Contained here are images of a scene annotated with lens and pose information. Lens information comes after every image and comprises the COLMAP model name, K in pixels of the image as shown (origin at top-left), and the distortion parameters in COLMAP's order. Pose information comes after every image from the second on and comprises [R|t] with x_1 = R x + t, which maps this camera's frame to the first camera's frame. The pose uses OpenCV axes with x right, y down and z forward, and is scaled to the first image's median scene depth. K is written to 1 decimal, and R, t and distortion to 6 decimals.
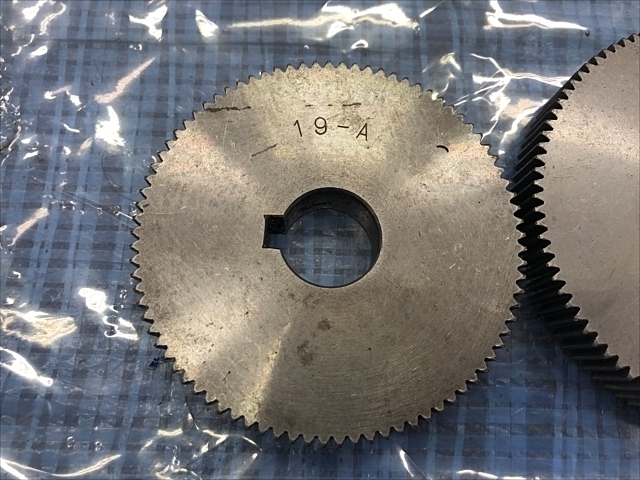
lens RADIAL K [[536.8, 0, 314.0], [0, 536.8, 242.0], [0, 0, 1]] dist [-0.003407, -0.026415]
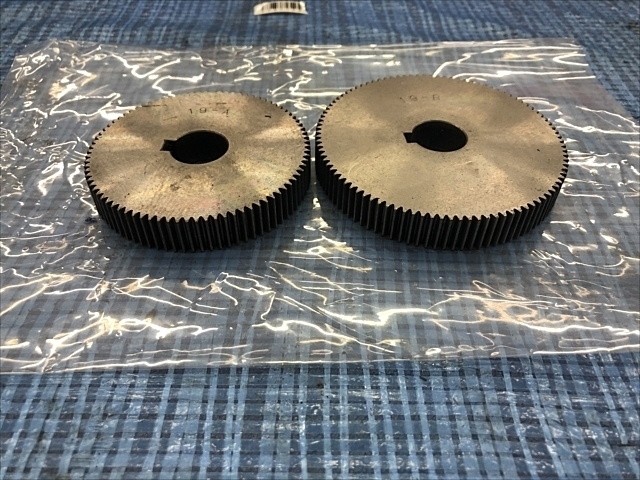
lens RADIAL K [[536.8, 0, 313.7], [0, 536.8, 241.1], [0, 0, 1]] dist [-0.003407, -0.026415]
pose [[0.999726, -0.022879, -0.004994, 0.392408], [0.017241, 0.863403, -0.504220, 1.111930], [0.015848, 0.503996, 0.863561, -0.361029]]
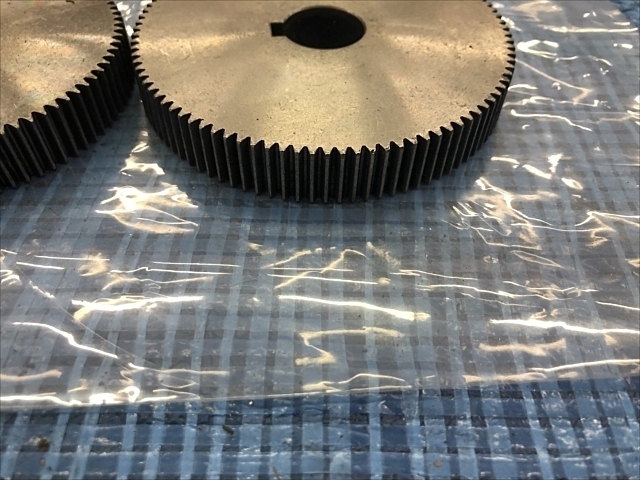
lens RADIAL K [[536.8, 0, 321.6], [0, 536.8, 244.3], [0, 0, 1]] dist [-0.003407, -0.026415]
pose [[0.999205, -0.034860, 0.019344, 0.756685], [0.039720, 0.912148, -0.407931, 0.832365], [-0.003424, 0.408376, 0.912808, 0.126251]]
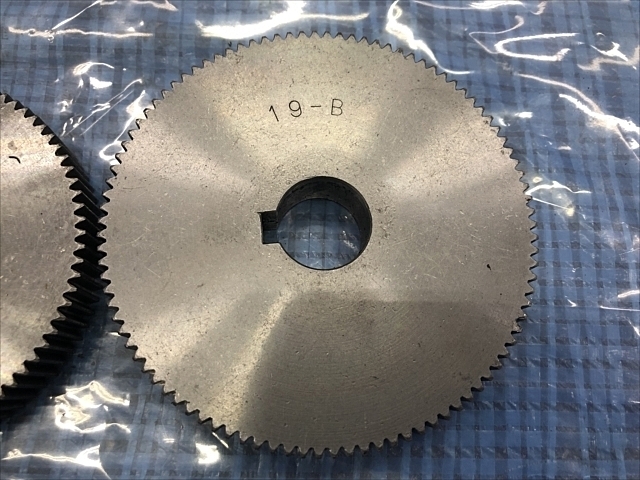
lens RADIAL K [[536.8, 0, 324.2], [0, 536.8, 241.3], [0, 0, 1]] dist [-0.003407, -0.026415]
pose [[0.999196, -0.003903, 0.039910, 0.762938], [0.004645, 0.999818, -0.018510, -0.002778], [-0.039831, 0.018680, 0.999032, -0.001081]]
